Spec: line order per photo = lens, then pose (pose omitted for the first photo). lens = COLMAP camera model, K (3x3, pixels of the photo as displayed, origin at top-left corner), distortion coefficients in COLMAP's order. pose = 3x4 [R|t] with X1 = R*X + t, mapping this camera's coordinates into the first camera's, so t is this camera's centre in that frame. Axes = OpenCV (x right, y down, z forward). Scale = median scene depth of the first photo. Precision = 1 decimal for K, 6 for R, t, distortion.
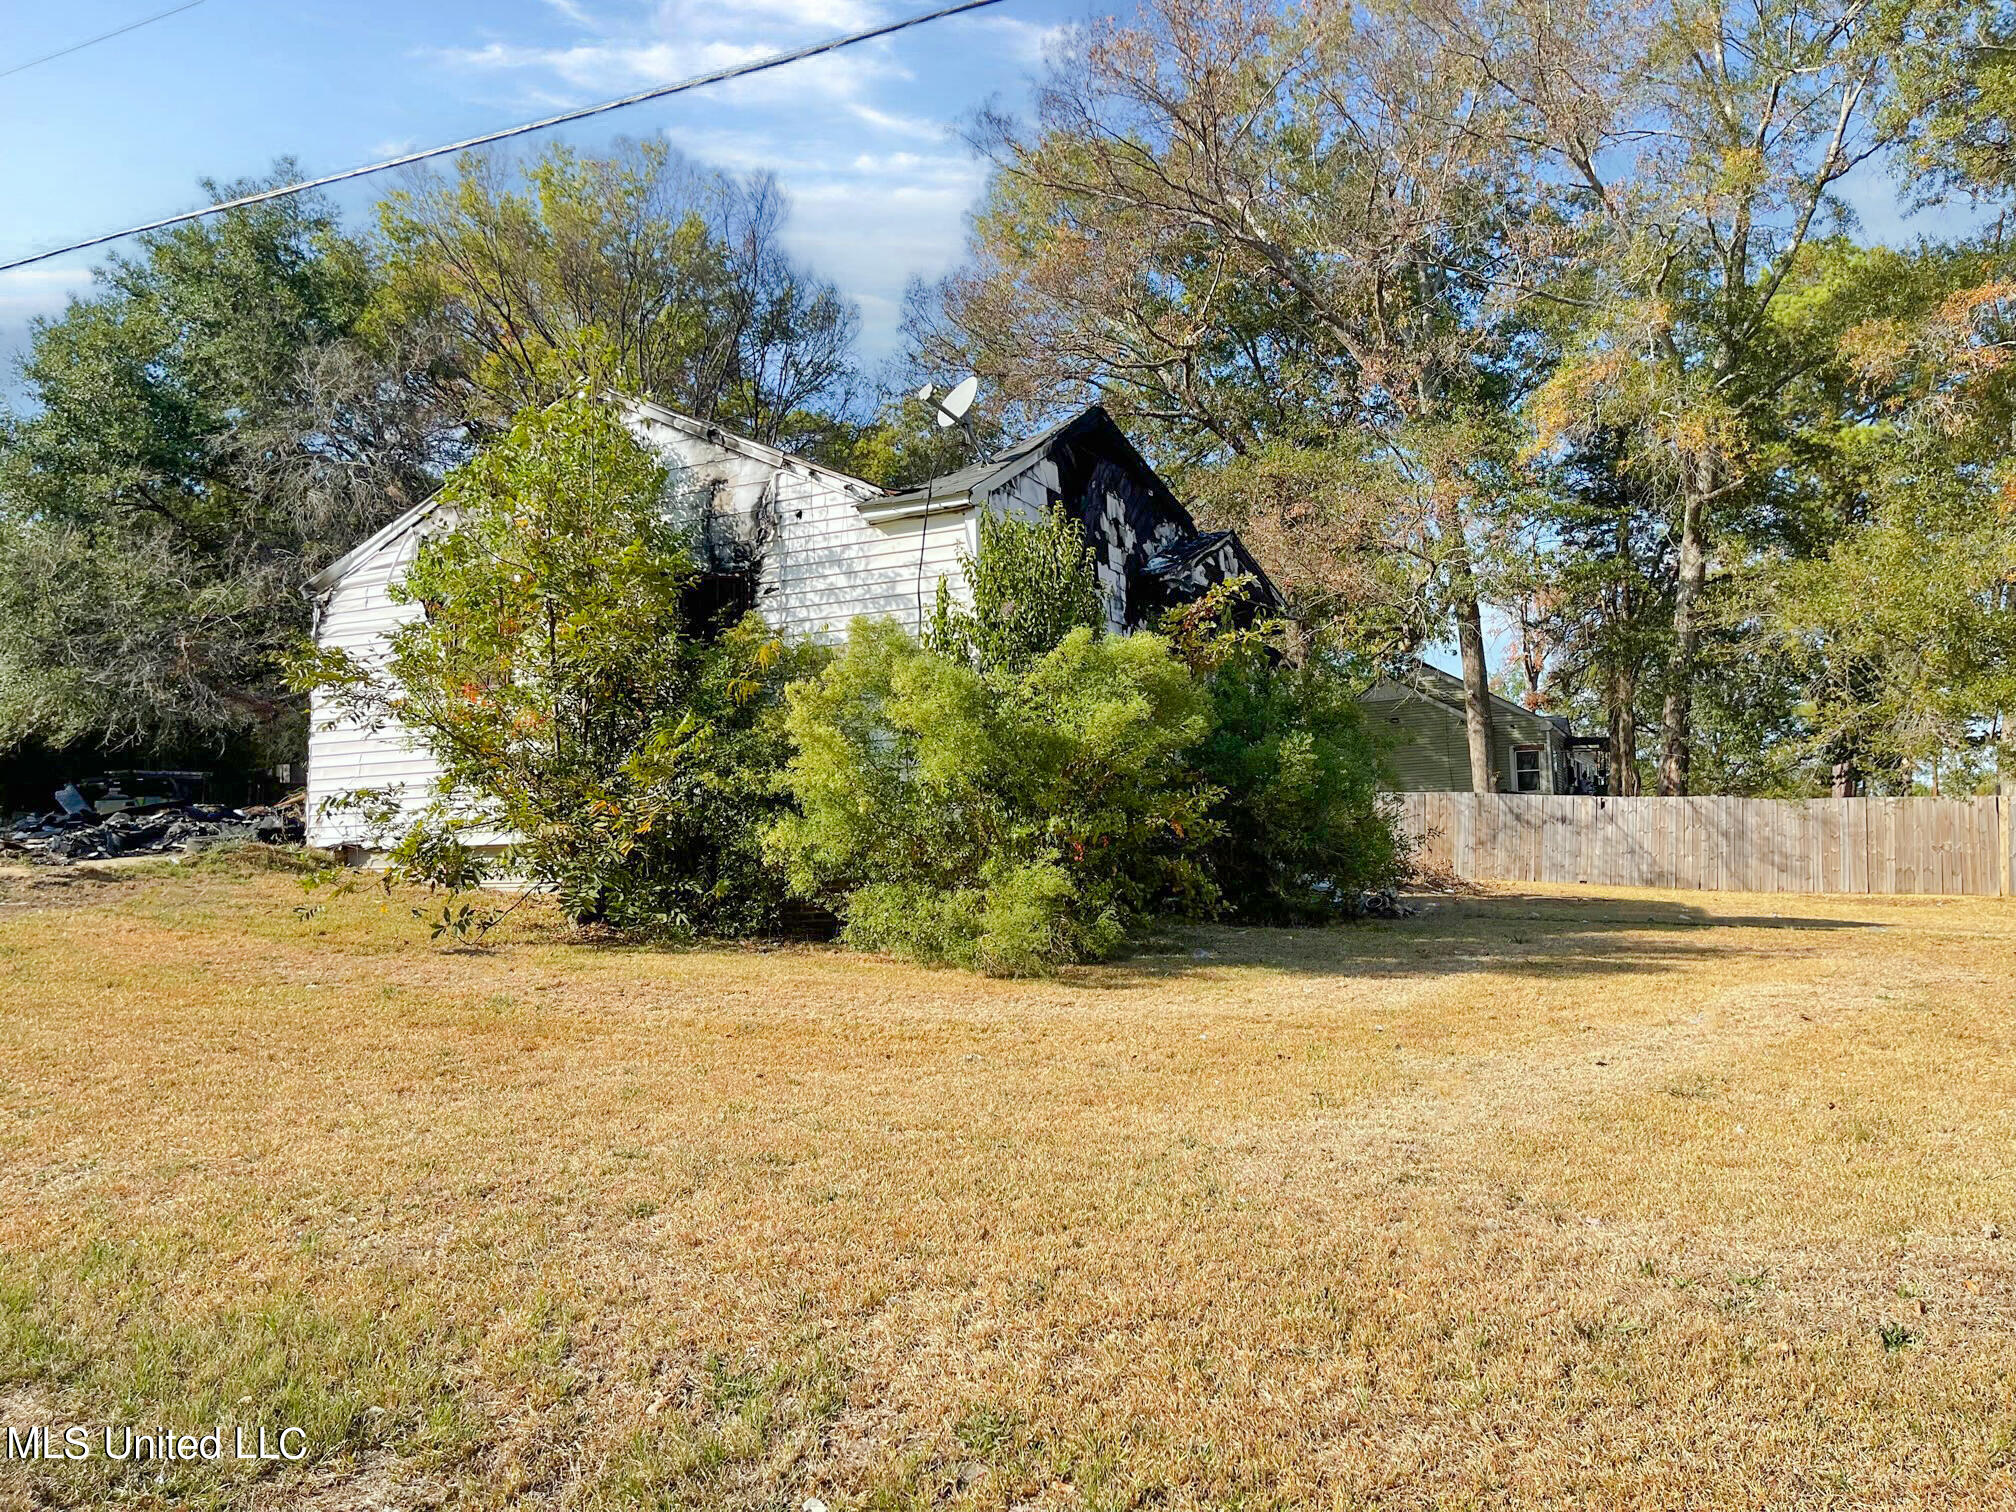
lens RADIAL K [[1543.0, 0, 1011.0], [0, 1543.0, 748.8], [0, 0, 1]] dist [0.026437, -0.009998]
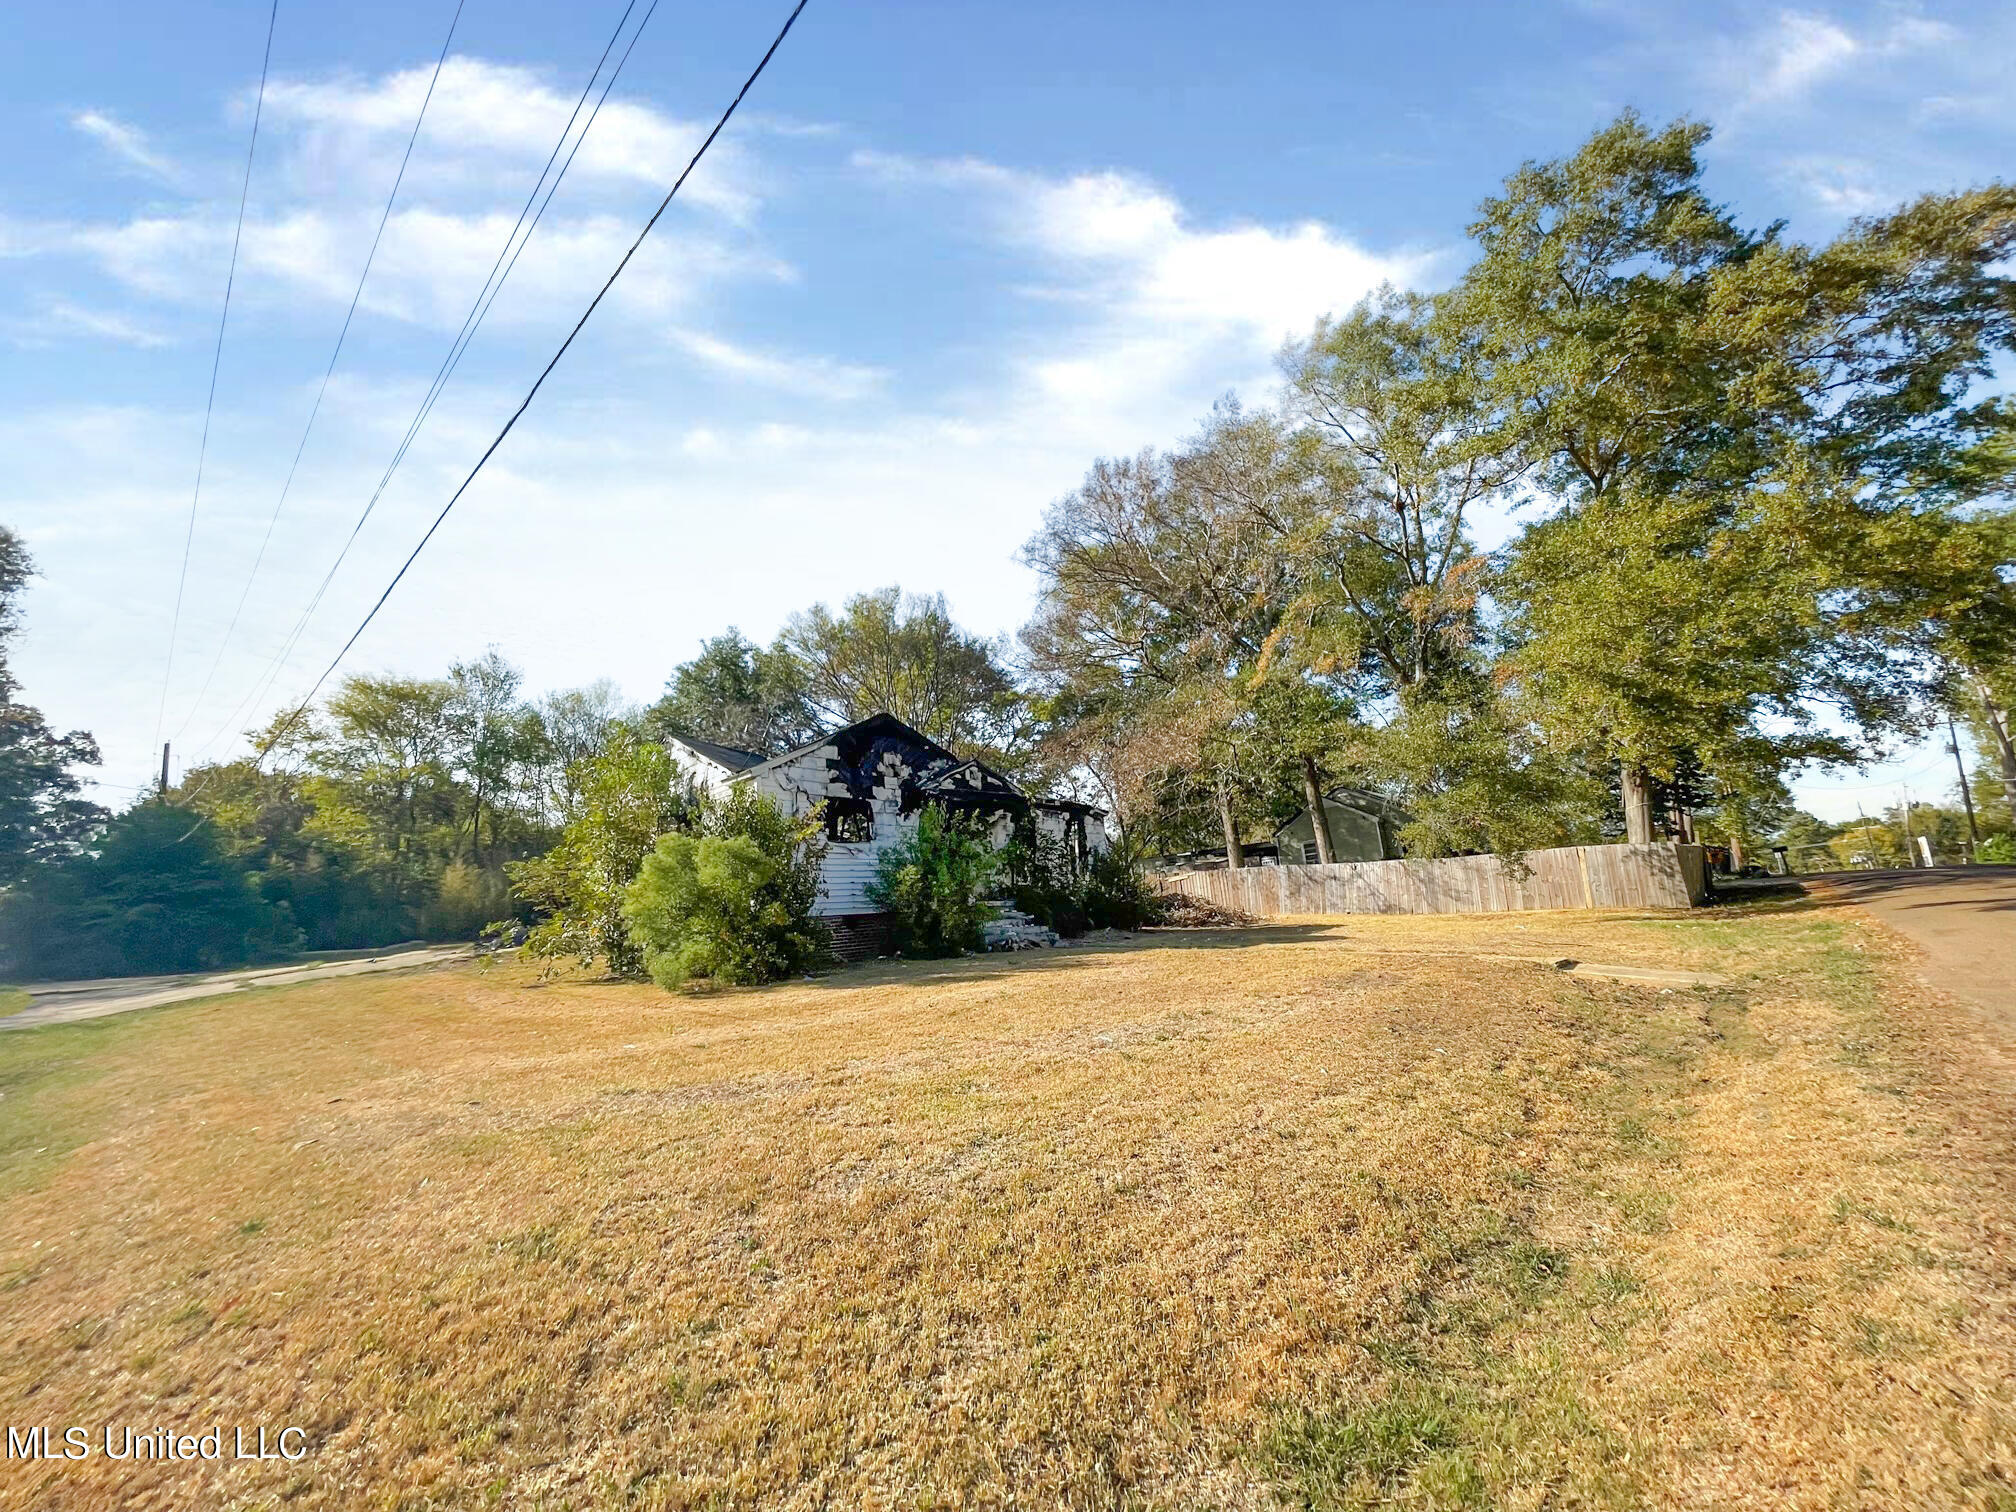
lens RADIAL K [[809.1, 0, 1004.1], [0, 809.1, 744.7], [0, 0, 1]] dist [0.001470, -0.002052]
pose [[0.950836, -0.116739, -0.286851, 0.605090], [0.078510, 0.986839, -0.141371, -0.006464], [0.299579, 0.111900, 0.947487, -0.013796]]
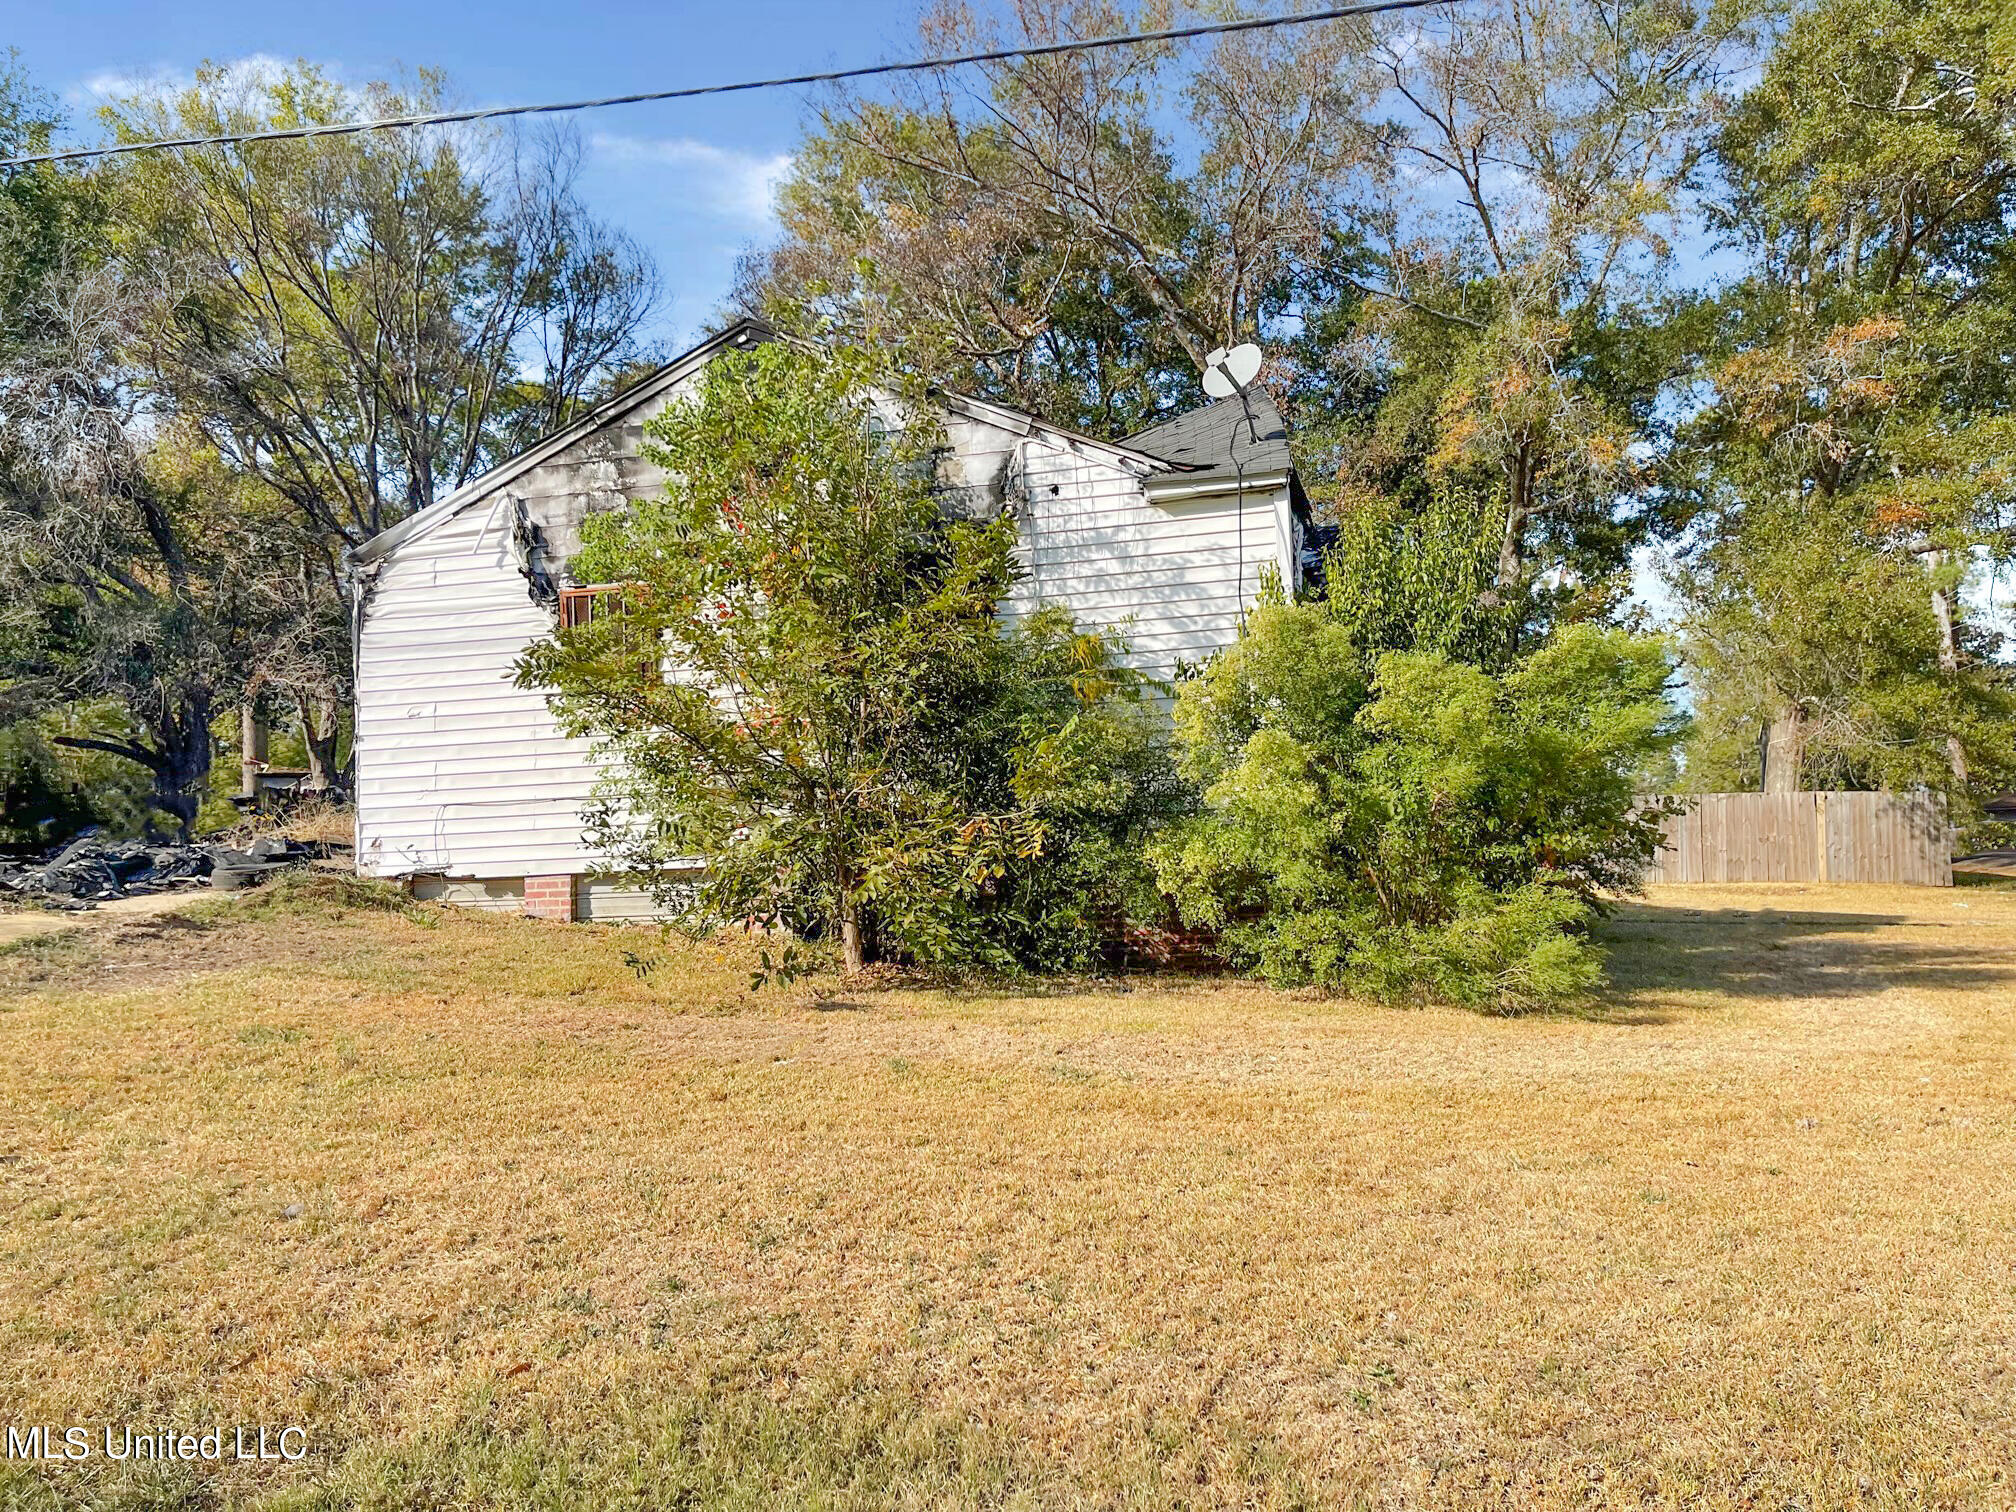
lens RADIAL K [[1543.0, 0, 1005.5], [0, 1543.0, 757.5], [0, 0, 1]] dist [0.026437, -0.009998]
pose [[0.969749, -0.003117, 0.244084, -0.366891], [0.001360, 0.999972, 0.007367, -0.005412], [-0.244100, -0.006812, 0.969726, 0.146587]]
